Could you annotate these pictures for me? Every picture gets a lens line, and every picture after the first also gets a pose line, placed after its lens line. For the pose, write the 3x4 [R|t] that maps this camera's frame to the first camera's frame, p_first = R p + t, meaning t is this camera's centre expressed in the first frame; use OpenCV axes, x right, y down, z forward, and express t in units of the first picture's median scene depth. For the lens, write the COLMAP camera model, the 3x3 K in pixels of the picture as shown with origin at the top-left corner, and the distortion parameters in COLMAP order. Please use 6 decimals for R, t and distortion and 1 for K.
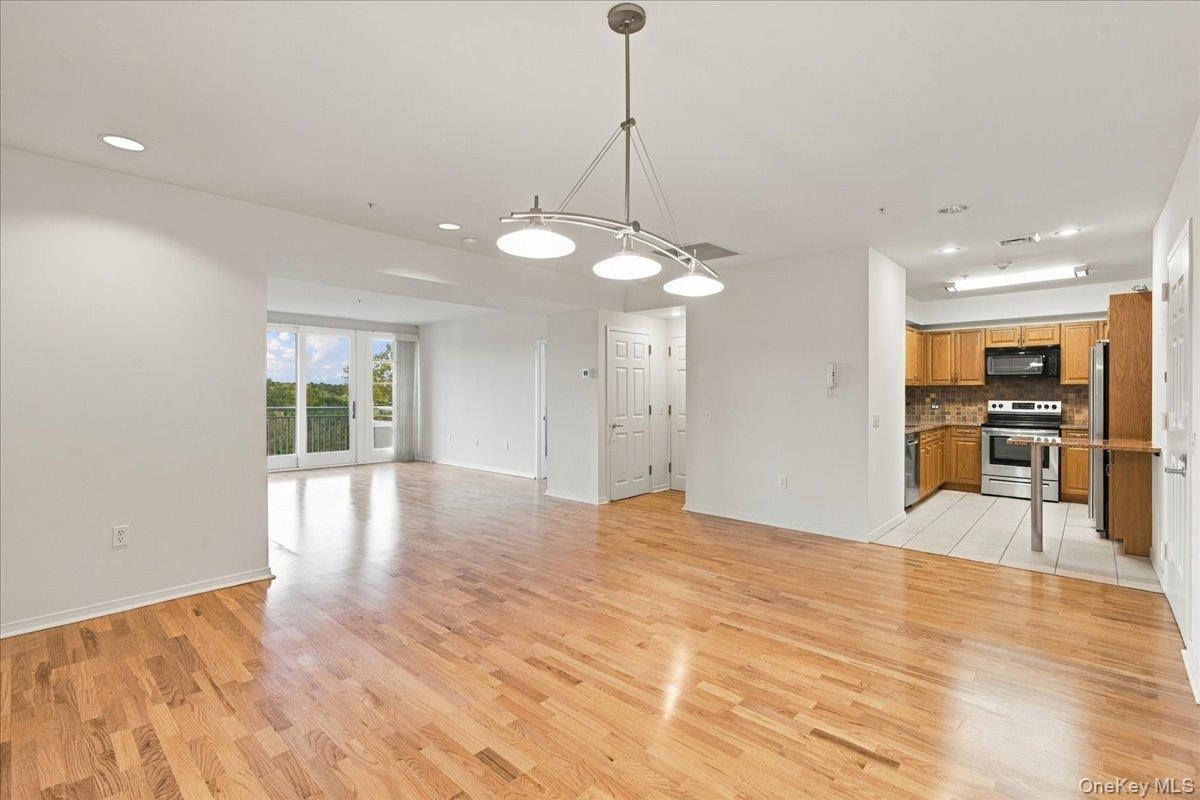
lens RADIAL K [[505.6, 0, 633.8], [0, 505.6, 394.3], [0, 0, 1]] dist [0.004064, 0.002097]
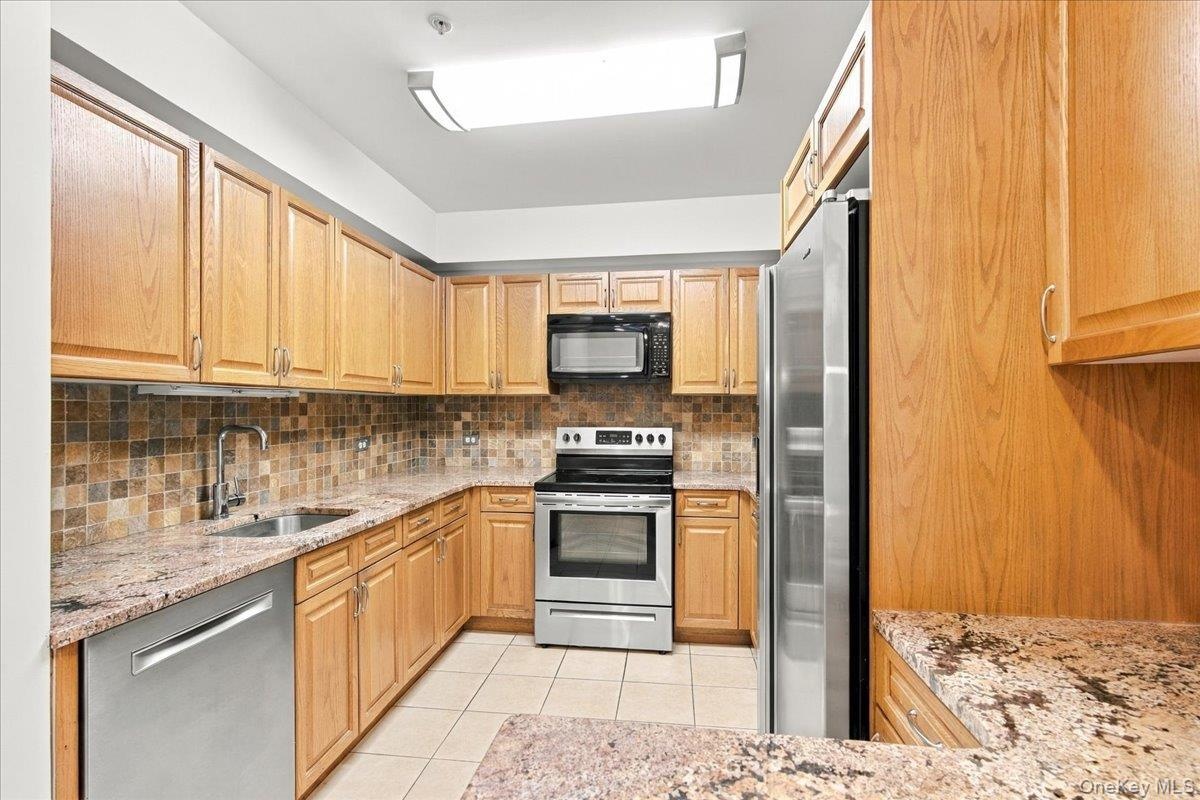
lens RADIAL K [[505.6, 0, 603.3], [0, 505.6, 404.5], [0, 0, 1]] dist [0.004064, 0.002097]
pose [[0.826651, 0.001771, 0.562712, 0.480683], [0.002298, 0.999976, -0.006523, -0.006070], [-0.562710, 0.006686, 0.826627, 0.596454]]
